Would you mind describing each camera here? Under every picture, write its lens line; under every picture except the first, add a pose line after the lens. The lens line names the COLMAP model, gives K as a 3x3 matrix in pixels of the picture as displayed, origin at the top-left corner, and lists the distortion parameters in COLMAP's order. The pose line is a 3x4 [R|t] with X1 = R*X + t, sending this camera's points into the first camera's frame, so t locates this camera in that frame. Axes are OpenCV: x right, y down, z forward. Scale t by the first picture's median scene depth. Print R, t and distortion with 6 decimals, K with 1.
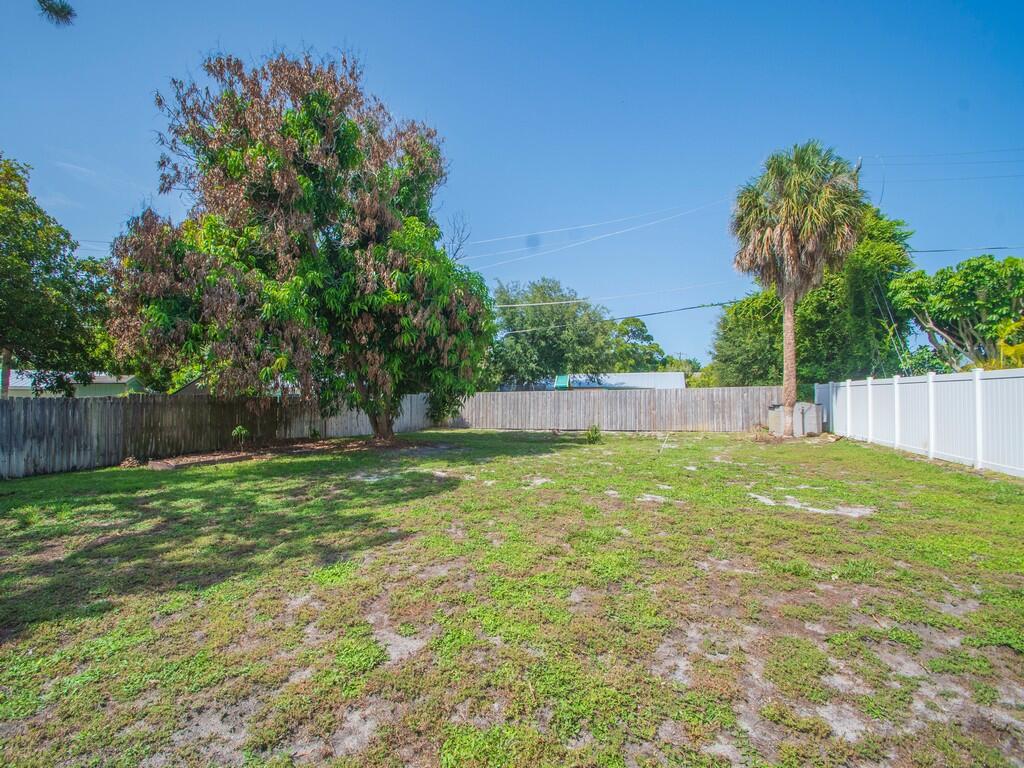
lens RADIAL K [[446.1, 0, 486.5], [0, 446.1, 394.3], [0, 0, 1]] dist [0.019235, -0.017018]
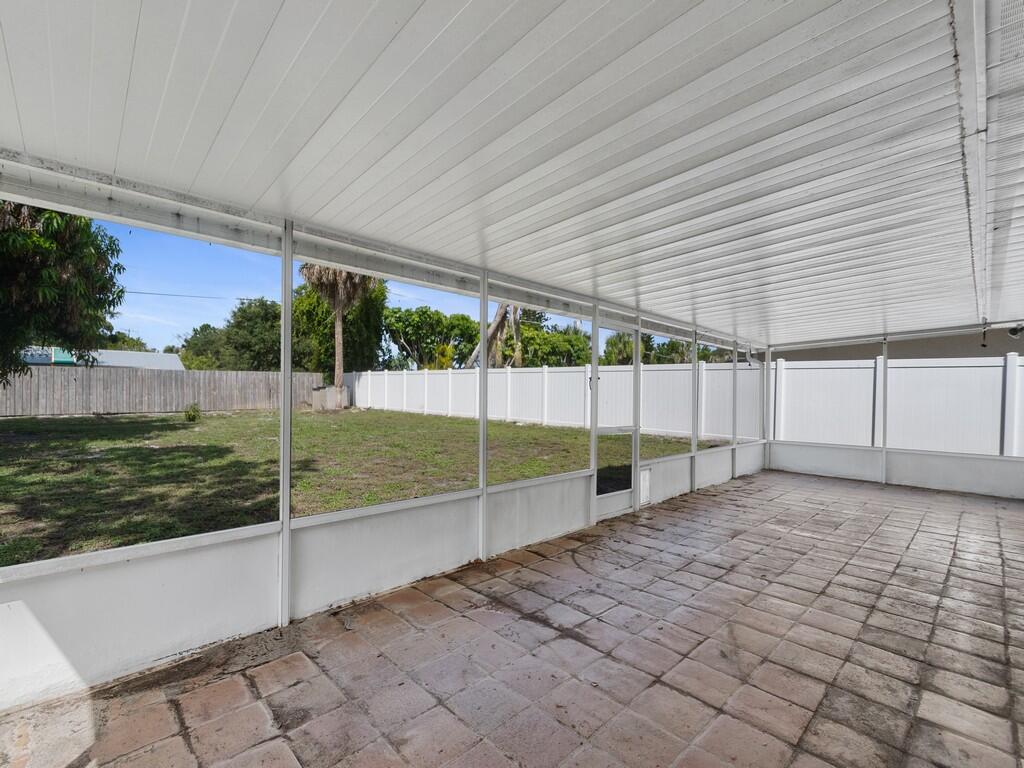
lens RADIAL K [[462.0, 0, 492.5], [0, 462.0, 397.0], [0, 0, 1]] dist [0.022087, -0.010119]
pose [[0.432459, -0.003492, 0.901647, -0.452035], [-0.026236, 0.999520, 0.016455, 0.020744], [-0.901272, -0.030772, 0.432160, -0.071616]]
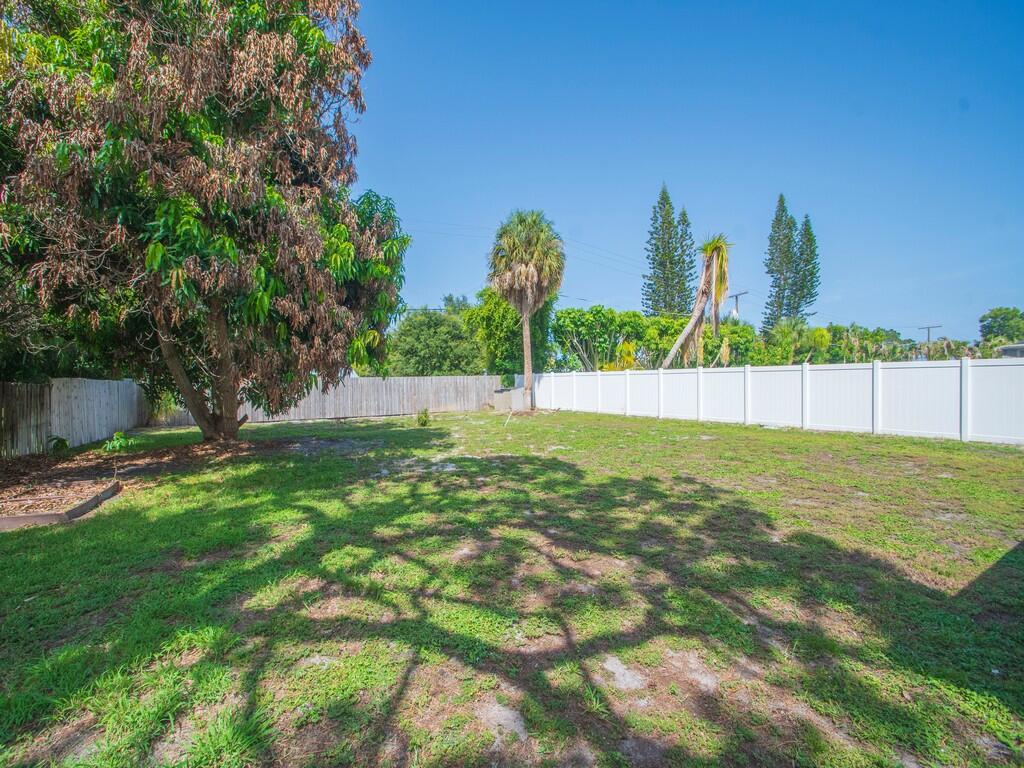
lens RADIAL K [[451.2, 0, 491.1], [0, 451.2, 392.7], [0, 0, 1]] dist [0.022901, -0.009327]
pose [[0.609694, -0.015390, 0.792487, -0.579201], [-0.001083, 0.999794, 0.020249, 0.006984], [-0.792636, -0.013204, 0.609552, 0.214637]]
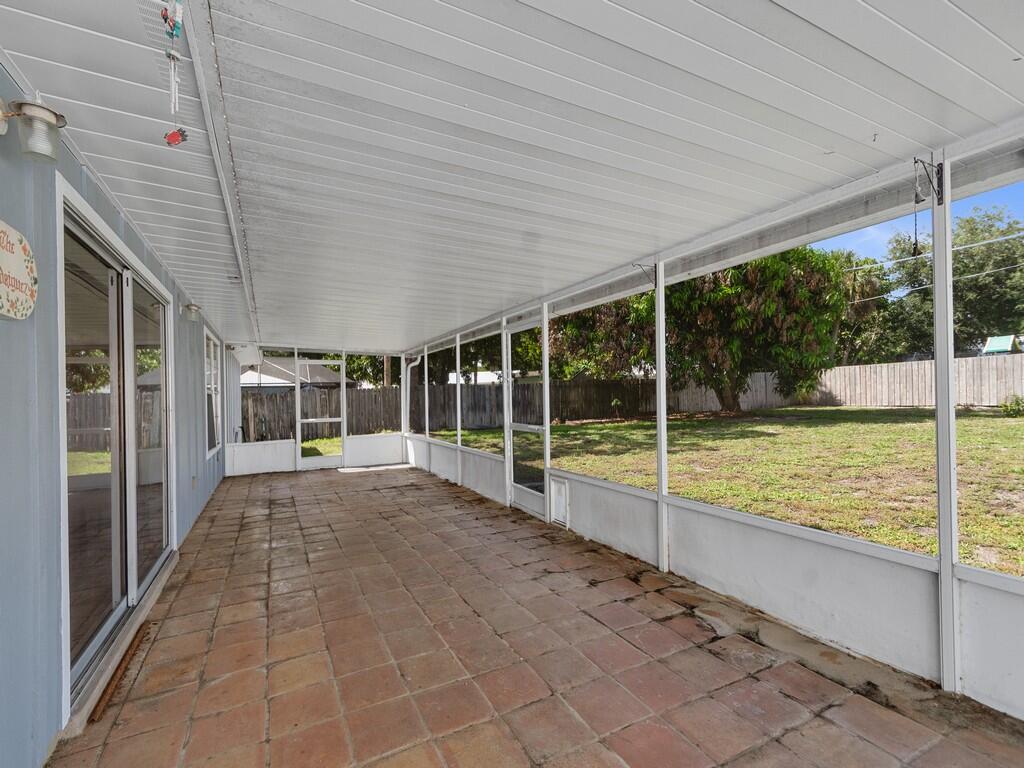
lens RADIAL K [[451.2, 0, 491.1], [0, 451.2, 392.7], [0, 0, 1]] dist [0.022901, -0.009327]
pose [[0.734440, -0.026844, -0.678142, 0.113028], [0.043496, 0.999025, 0.007561, 0.018138], [0.677278, -0.035050, 0.734892, -0.274230]]
